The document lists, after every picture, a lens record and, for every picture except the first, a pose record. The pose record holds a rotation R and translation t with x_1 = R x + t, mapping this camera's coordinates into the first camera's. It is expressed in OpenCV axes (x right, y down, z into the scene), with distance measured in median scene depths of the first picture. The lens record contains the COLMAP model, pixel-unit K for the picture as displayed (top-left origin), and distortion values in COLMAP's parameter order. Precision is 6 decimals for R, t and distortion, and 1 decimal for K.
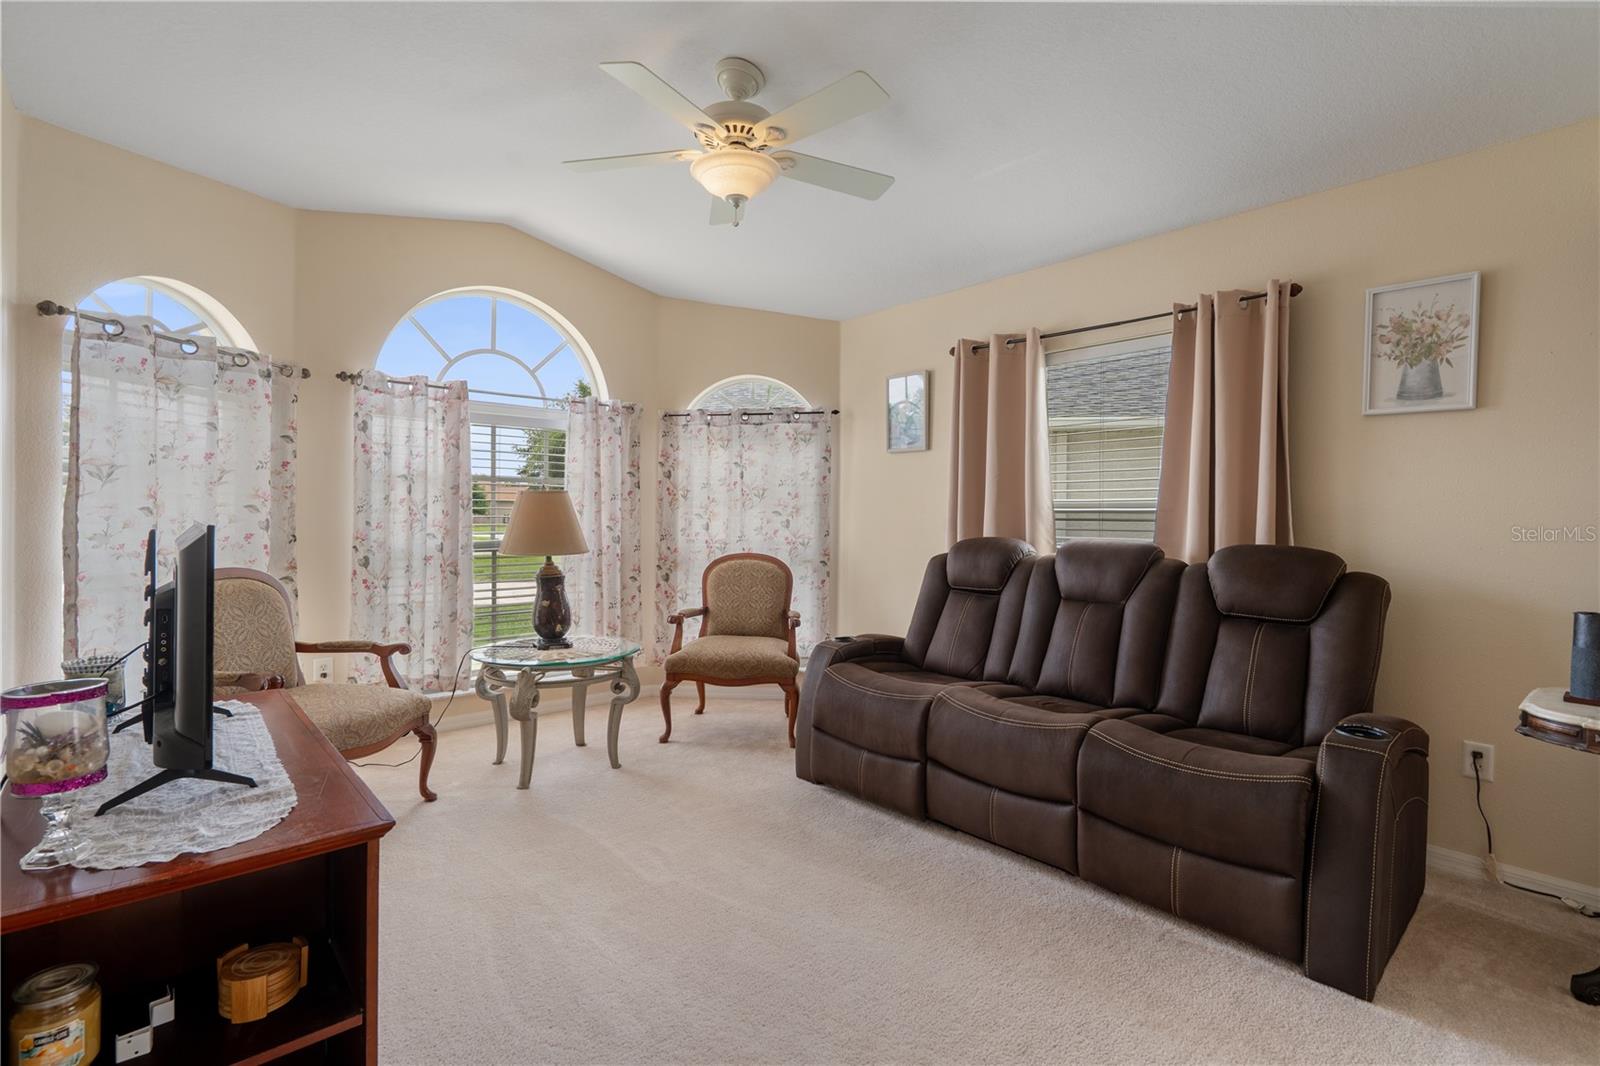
lens RADIAL K [[743.0, 0, 780.6], [0, 743.0, 519.9], [0, 0, 1]] dist [0.000496, 0.001488]
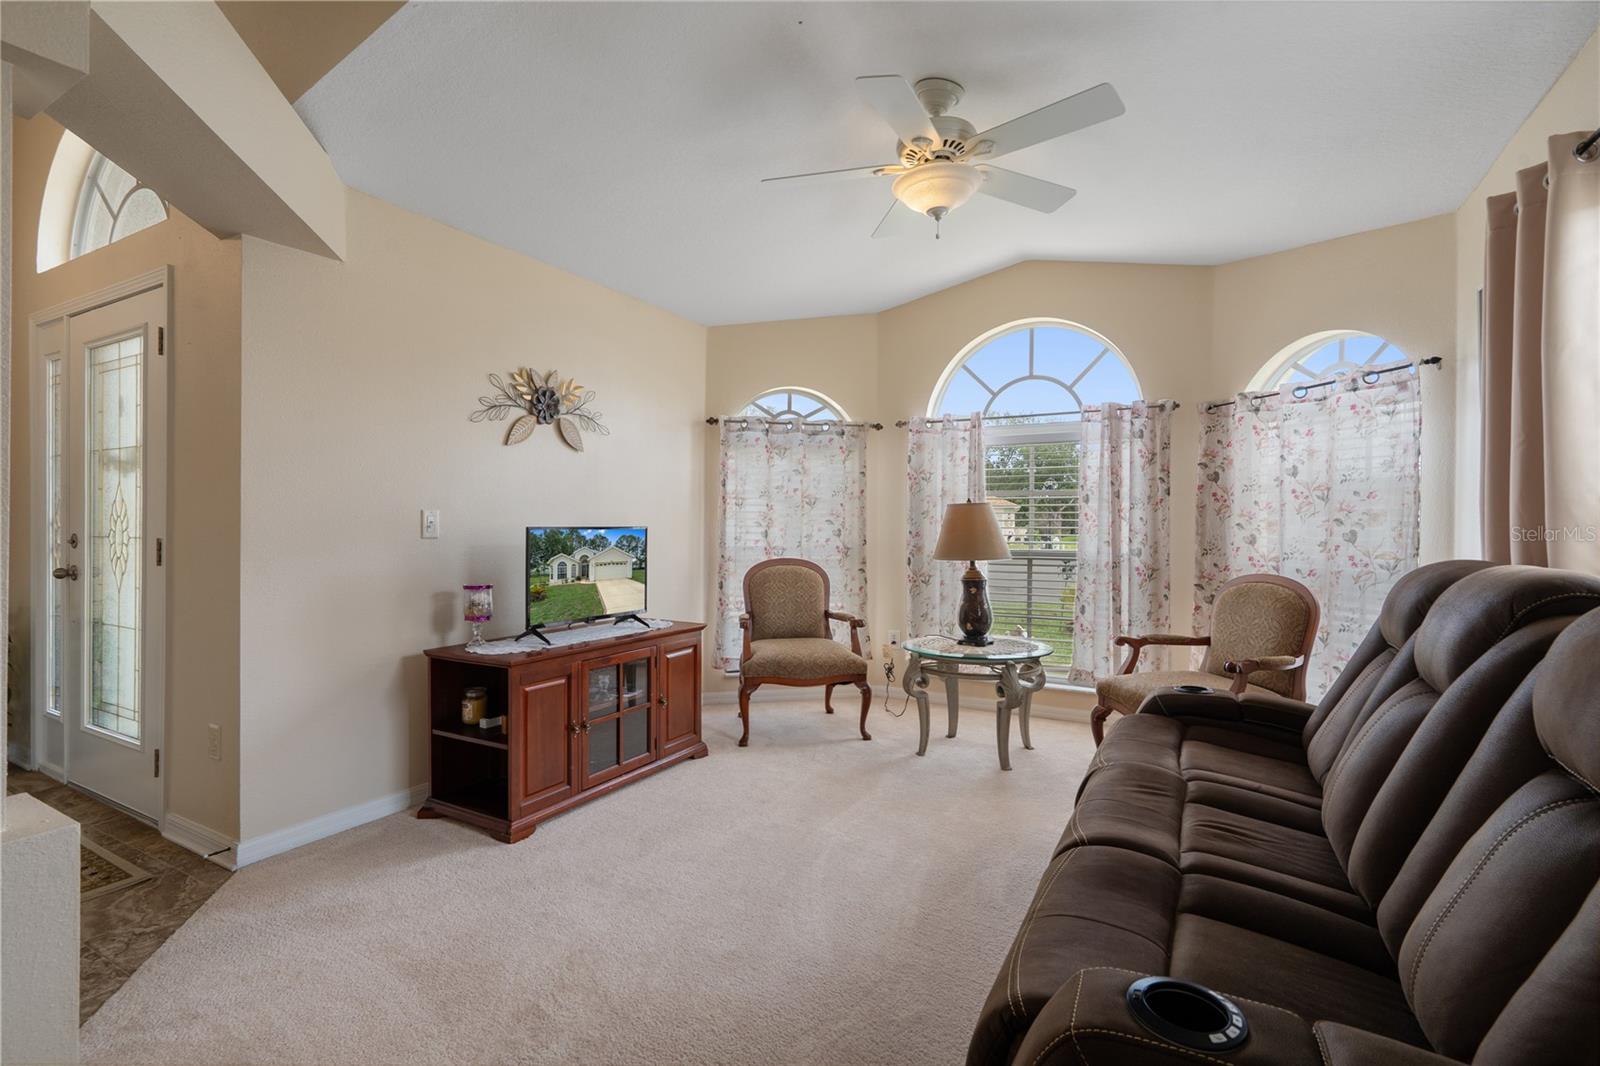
lens RADIAL K [[743.0, 0, 799.6], [0, 743.0, 530.9], [0, 0, 1]] dist [0.000496, 0.001488]
pose [[0.345688, 0.001158, -0.938349, 0.617375], [-0.005443, 0.999985, -0.000771, 0.004064], [0.938334, 0.005374, 0.345689, 0.353408]]
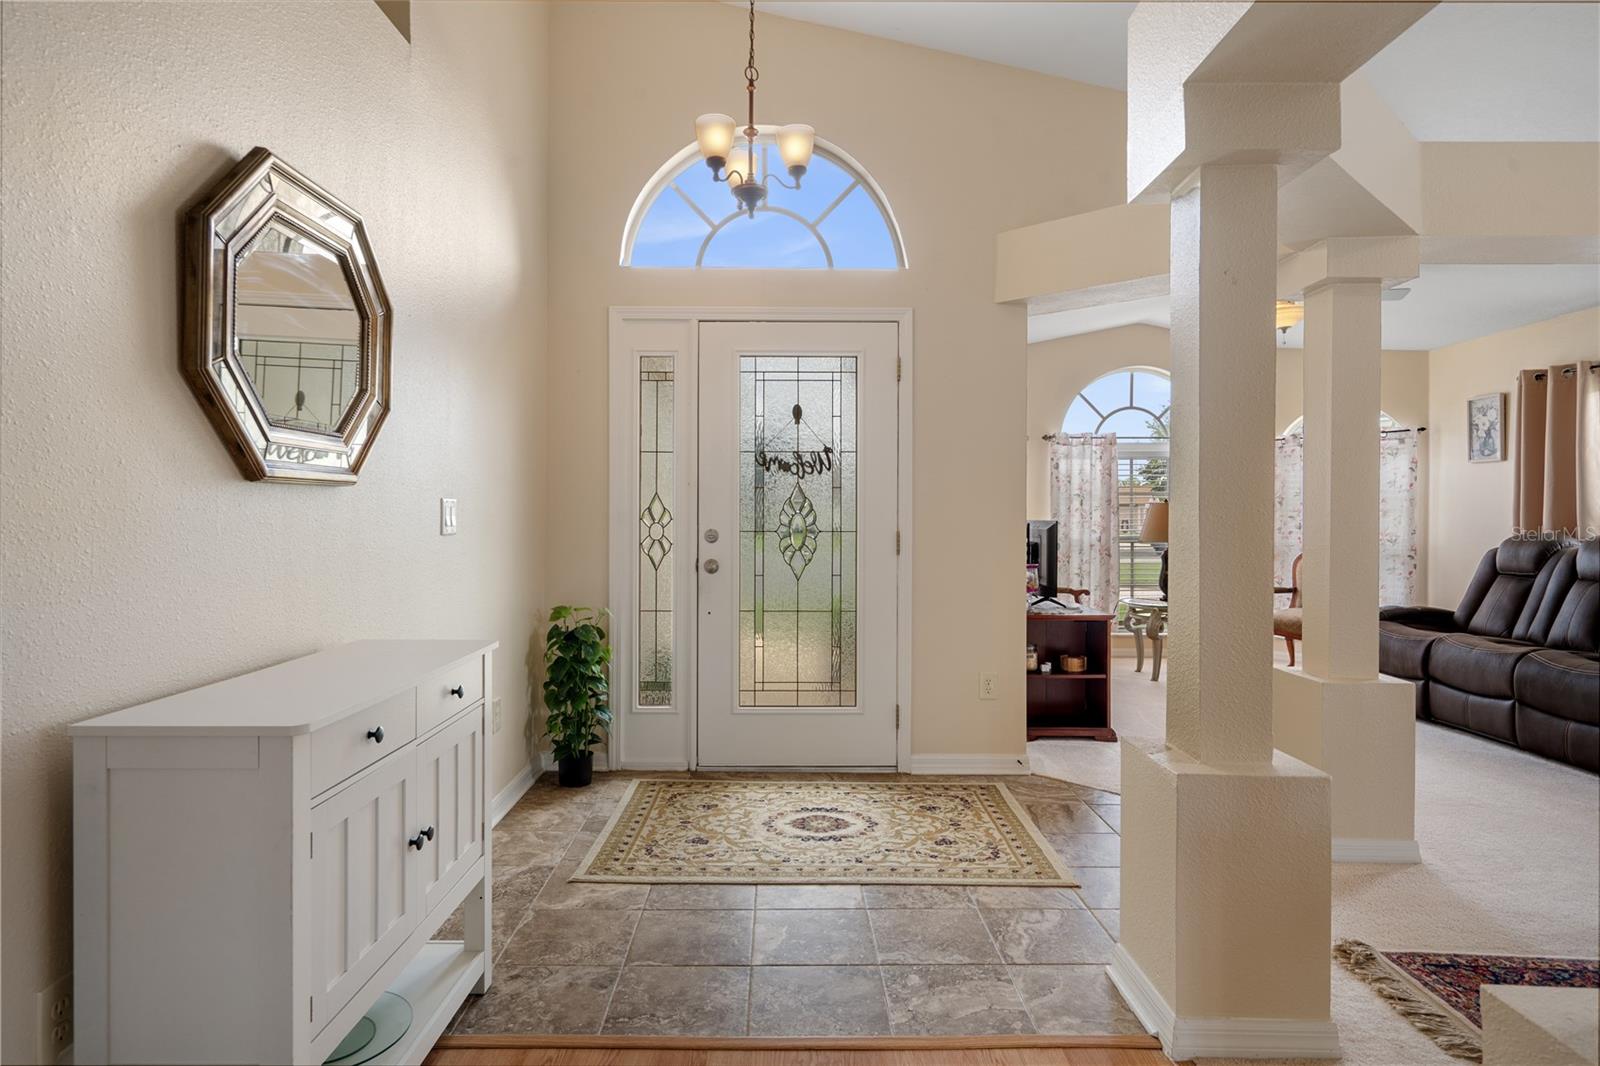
lens RADIAL K [[894.0, 0, 796.6], [0, 894.0, 524.0], [0, 0, 1]] dist [0.004125, -0.000145]
pose [[0.762332, -0.002830, -0.647180, 0.303508], [0.001227, 0.999995, -0.002928, 0.010750], [0.647186, 0.001438, 0.762331, -0.930496]]
